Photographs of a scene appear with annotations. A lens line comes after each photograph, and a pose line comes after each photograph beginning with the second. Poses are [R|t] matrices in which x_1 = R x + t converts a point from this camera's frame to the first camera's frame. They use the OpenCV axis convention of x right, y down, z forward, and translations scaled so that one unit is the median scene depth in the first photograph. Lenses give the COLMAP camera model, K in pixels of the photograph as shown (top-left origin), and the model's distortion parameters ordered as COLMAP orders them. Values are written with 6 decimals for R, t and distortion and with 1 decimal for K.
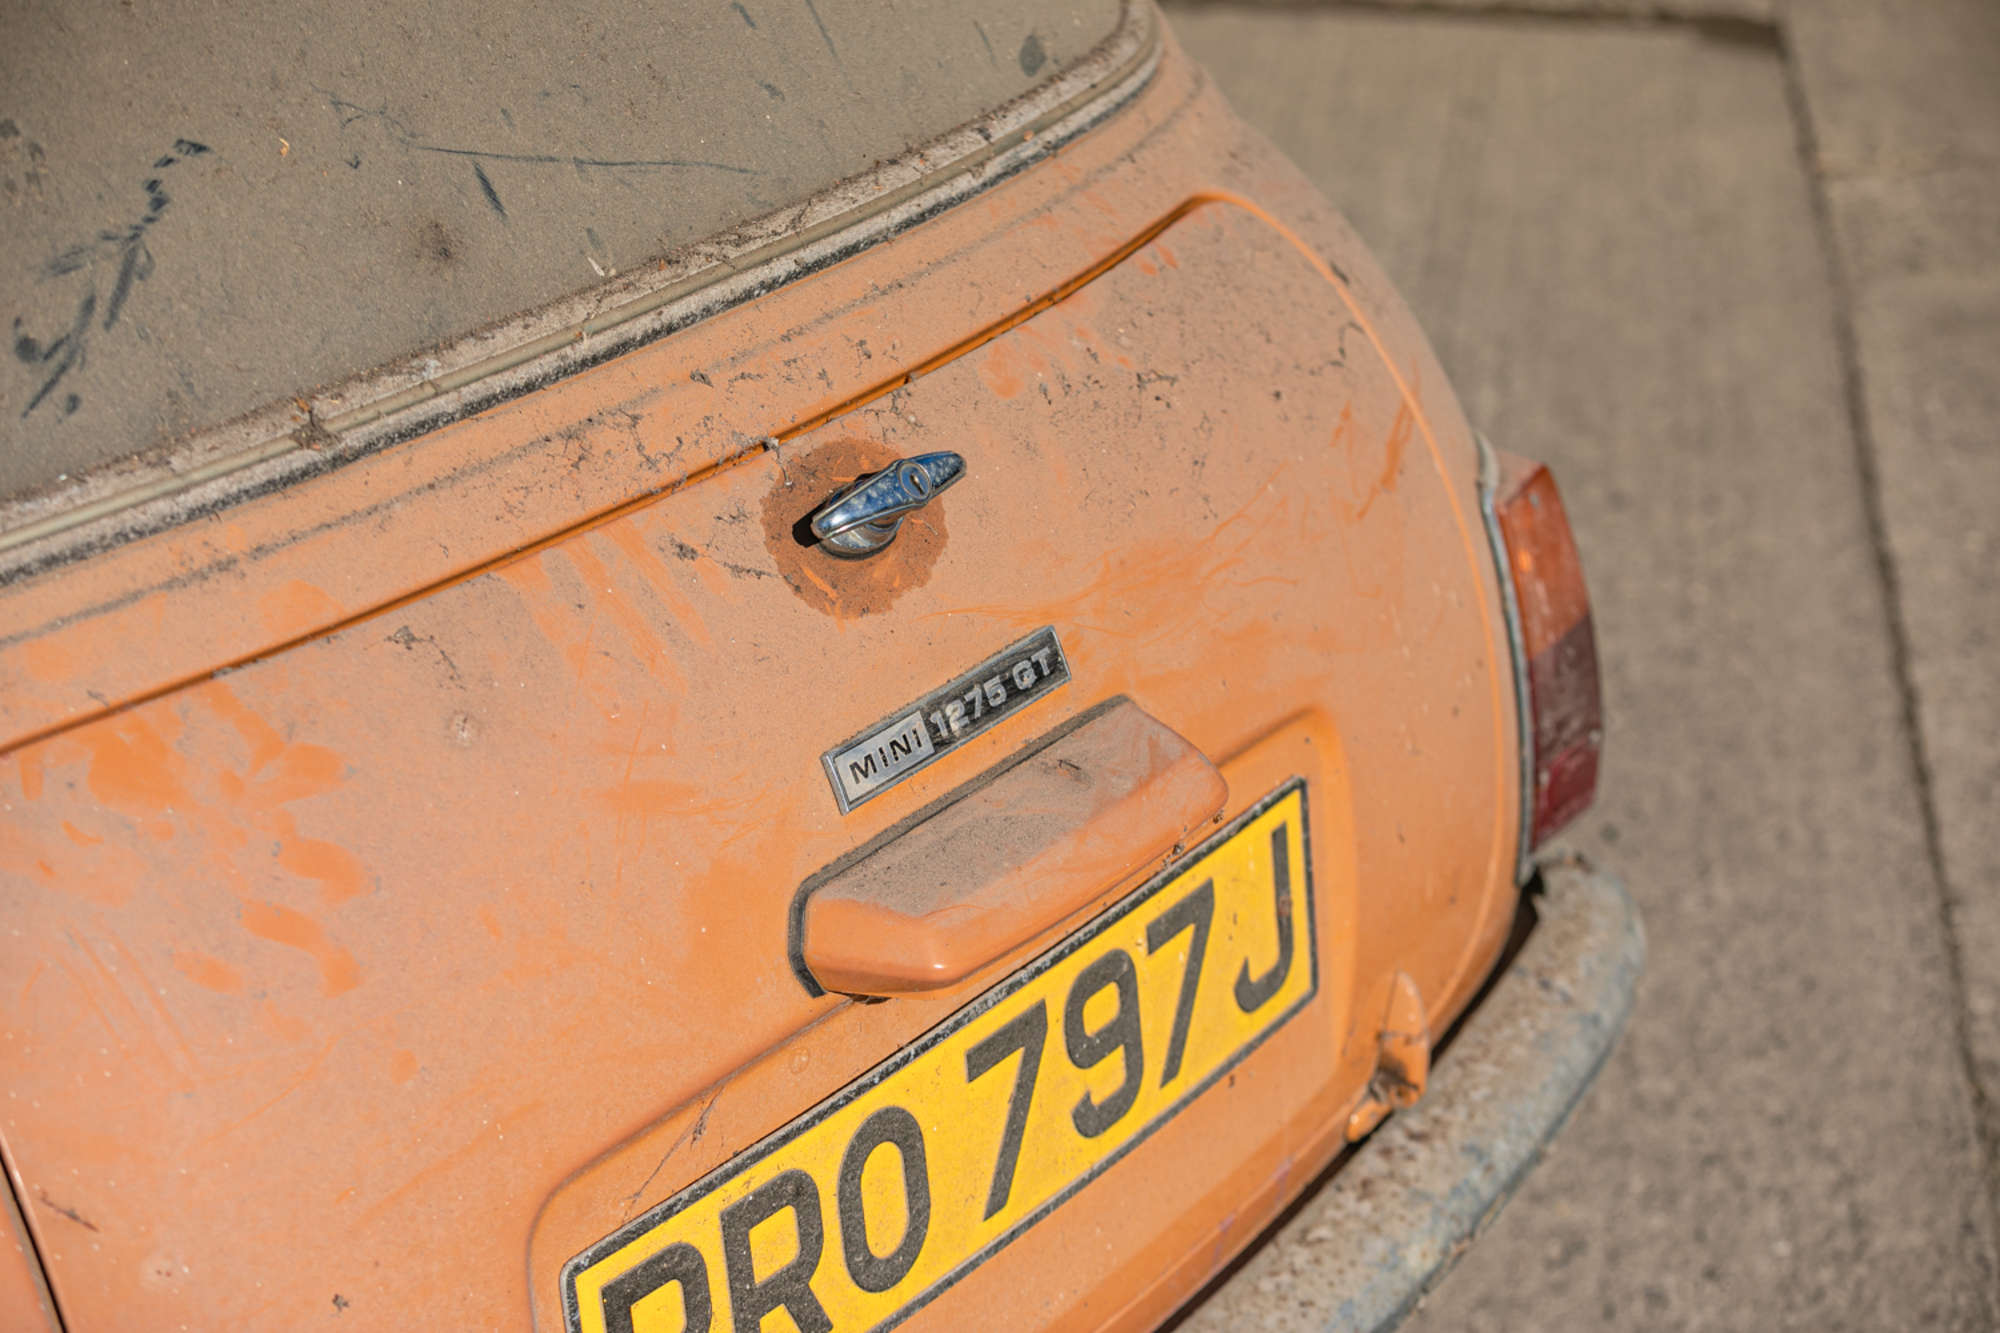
lens RADIAL K [[4318.2, 0, 1000.0], [0, 4318.2, 666.5], [0, 0, 1]] dist [-0.294588, 0.342971]
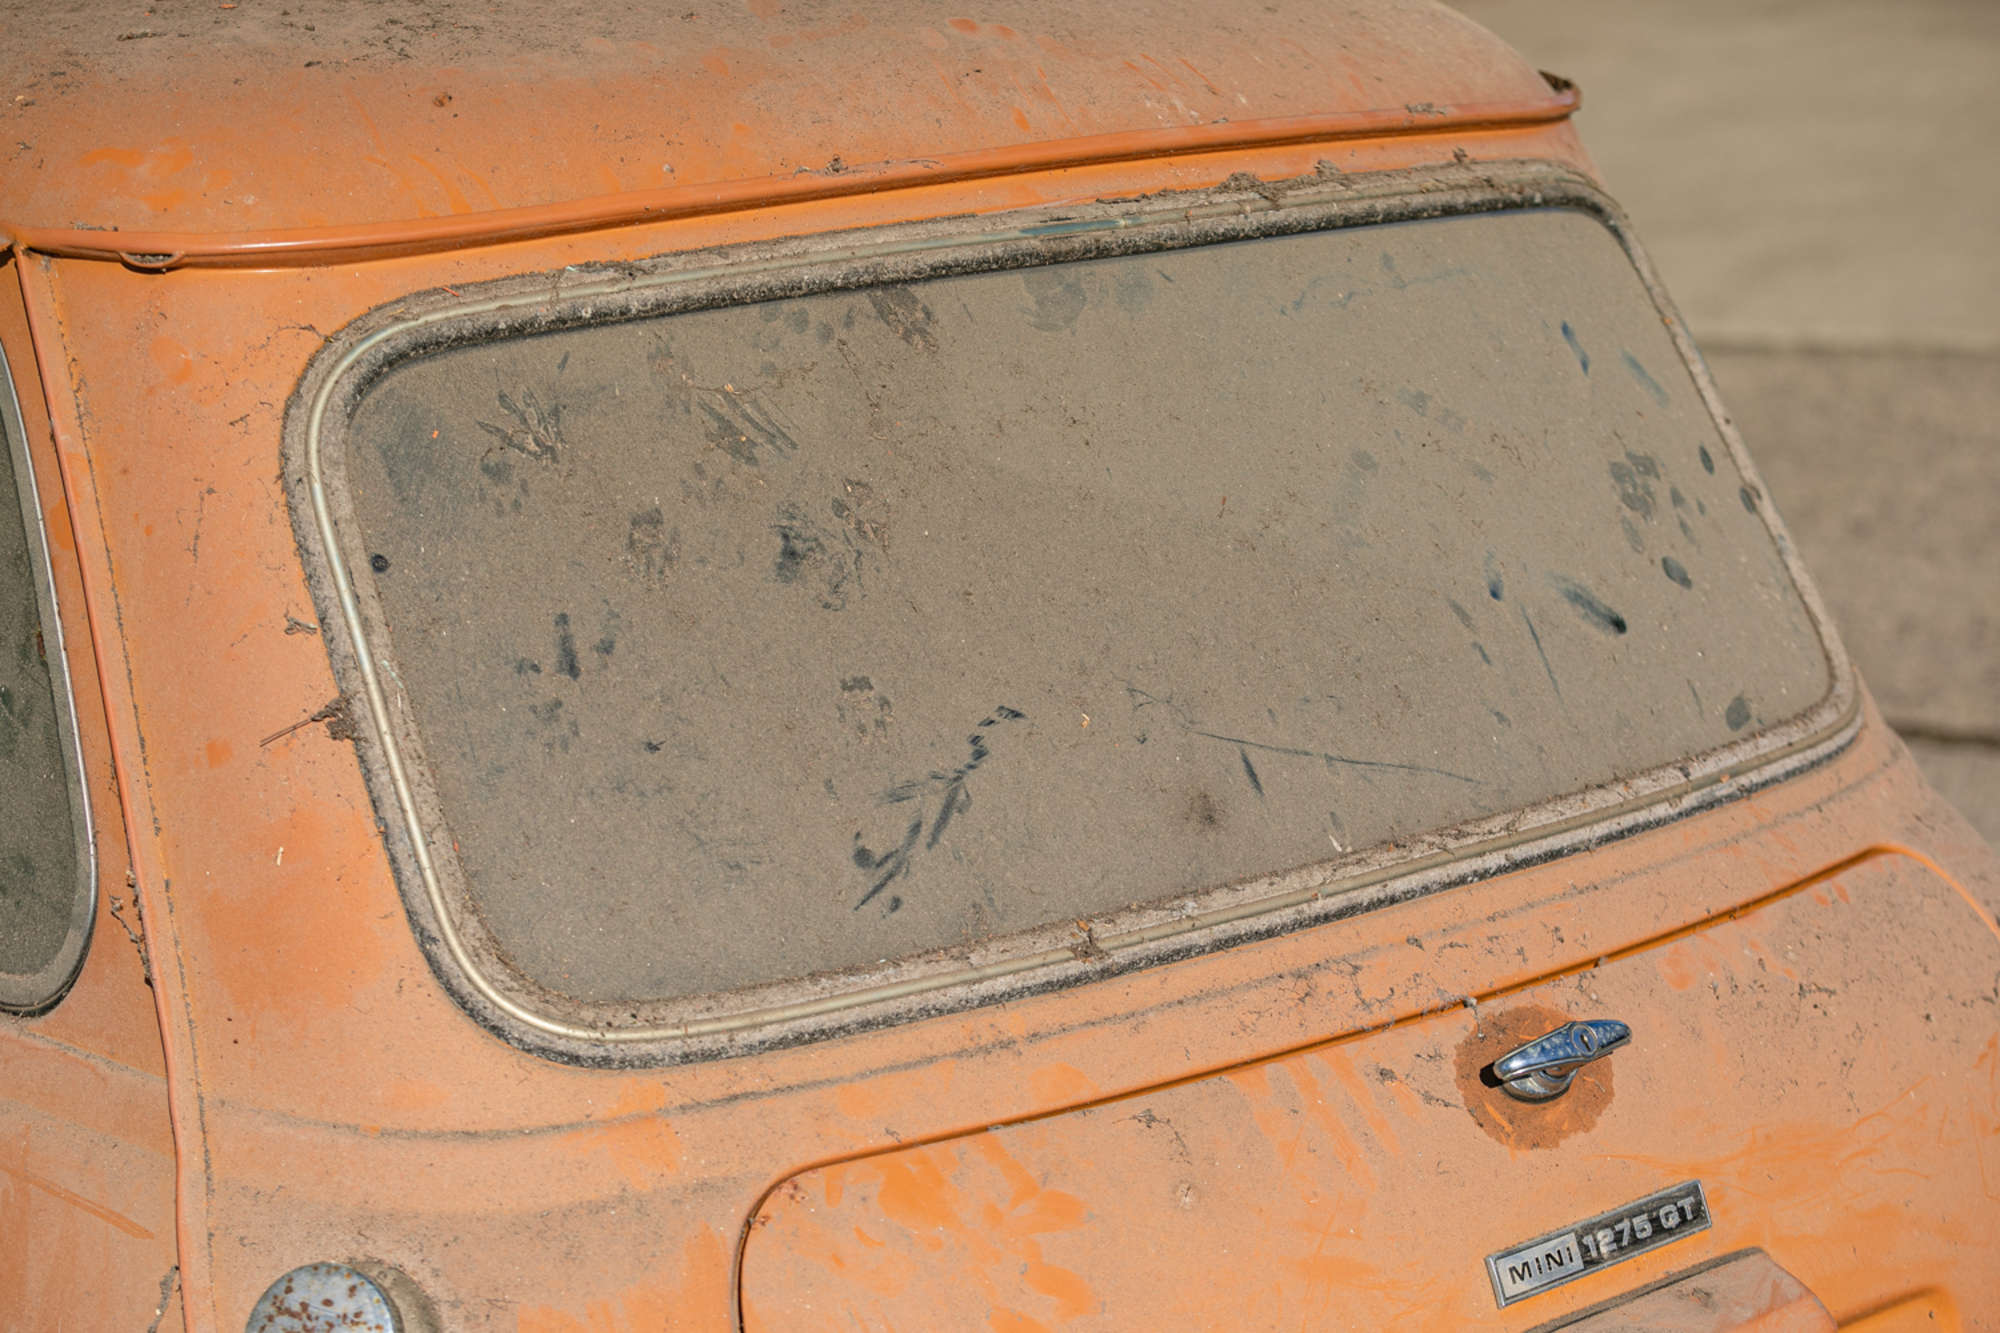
lens RADIAL K [[4626.0, 0, 1000.0], [0, 4626.0, 666.5], [0, 0, 1]] dist [-0.393989, 0.212533]
pose [[0.976333, 0.059805, -0.207842, 0.081080], [-0.095343, 0.981603, -0.165422, 0.082188], [0.194125, 0.181323, 0.964073, -0.284180]]
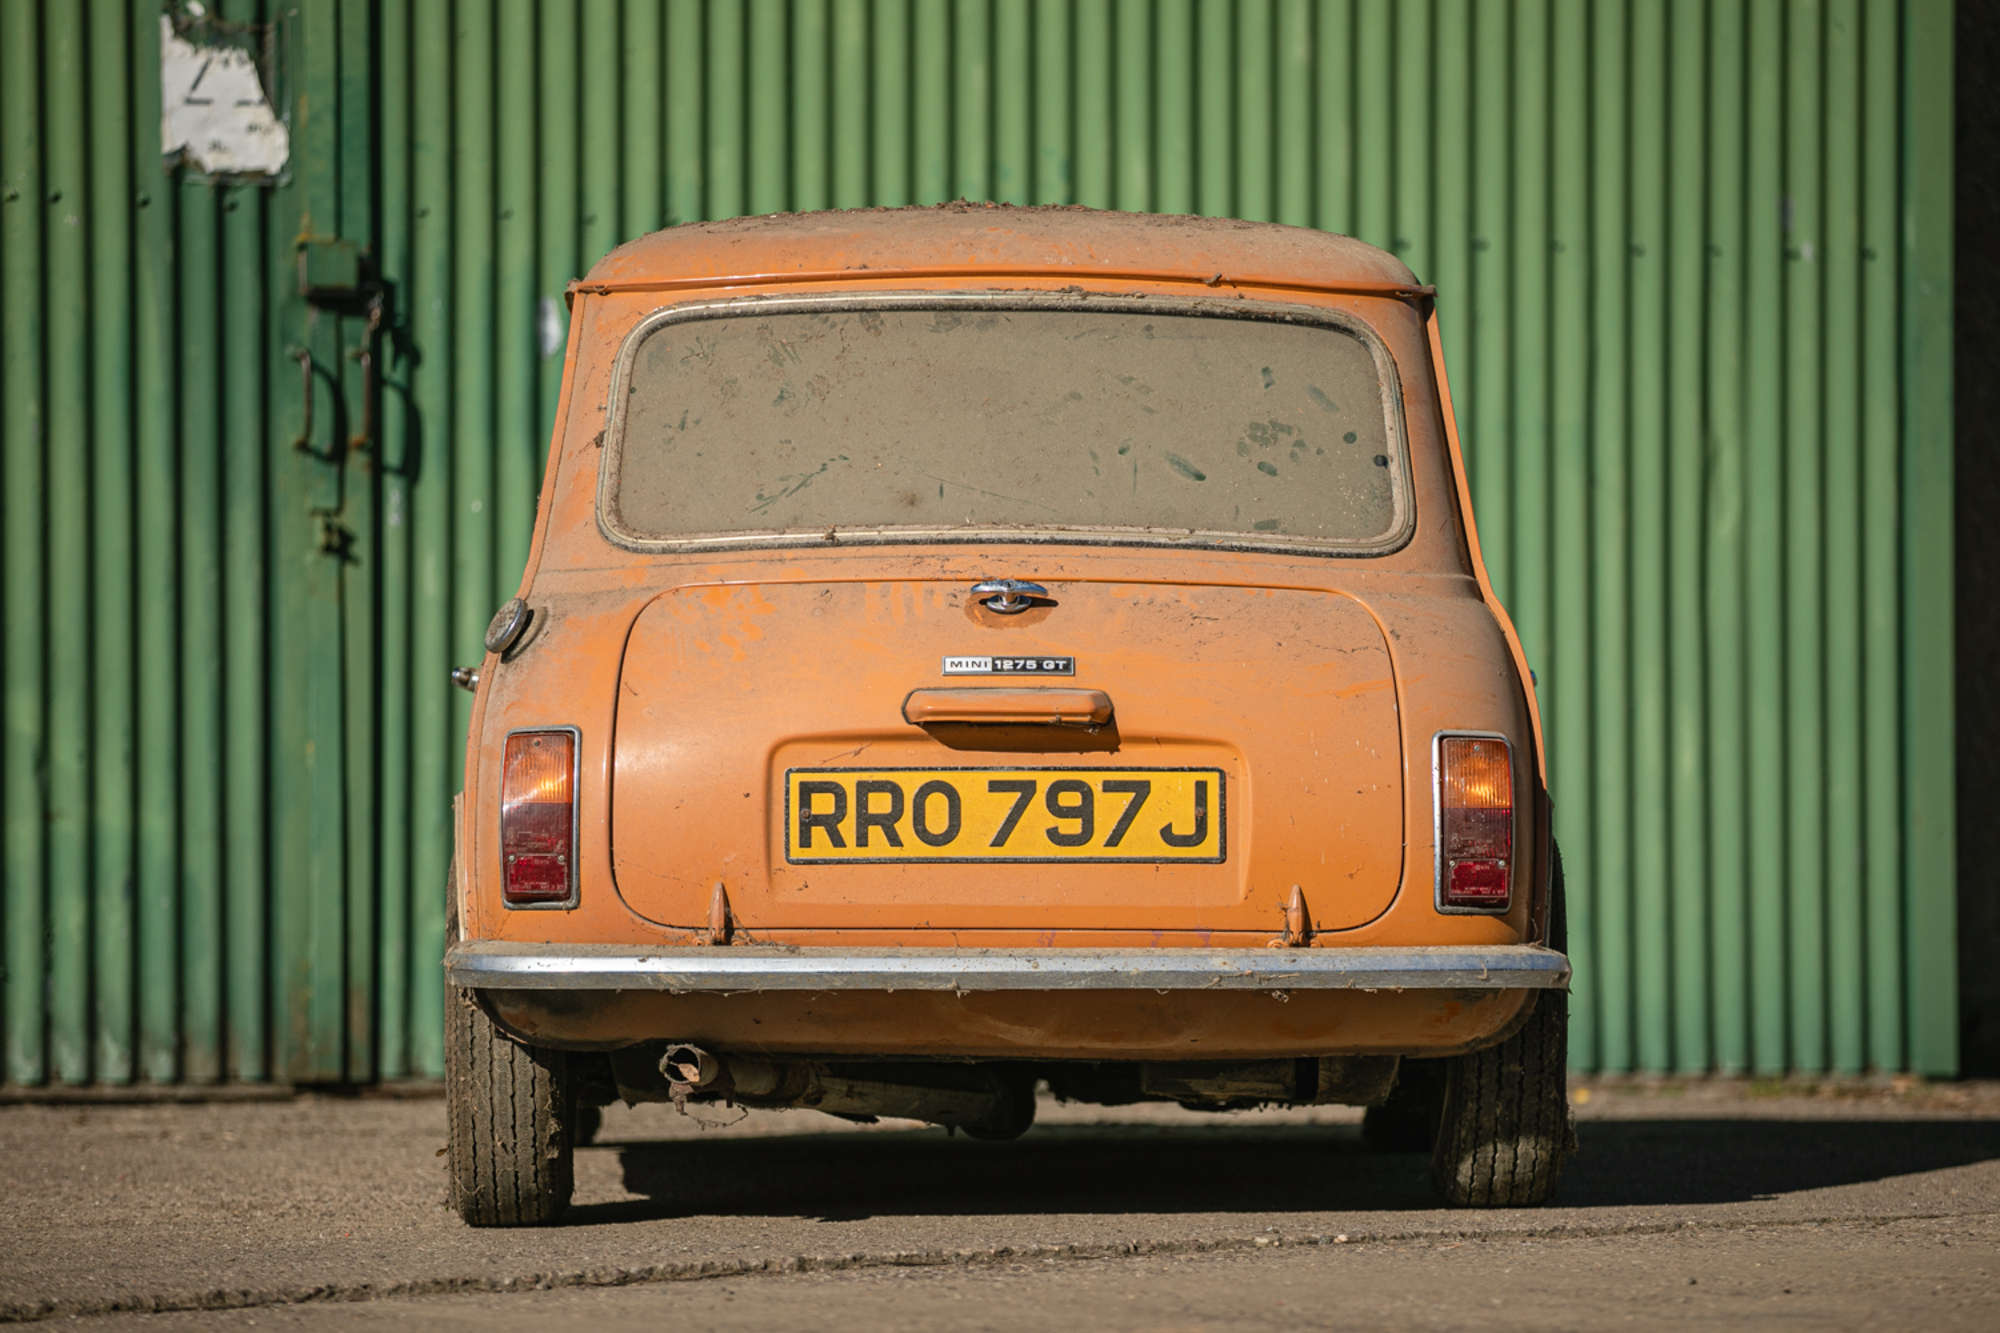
lens RADIAL K [[10437.0, 0, 1000.0], [0, 10437.0, 666.5], [0, 0, 1]] dist [1.471739, -5.057887]
pose [[0.584246, -0.009848, -0.811517, 5.948808], [-0.330717, 0.910249, -0.249144, 1.845127], [0.741136, 0.413944, 0.528553, -2.861962]]
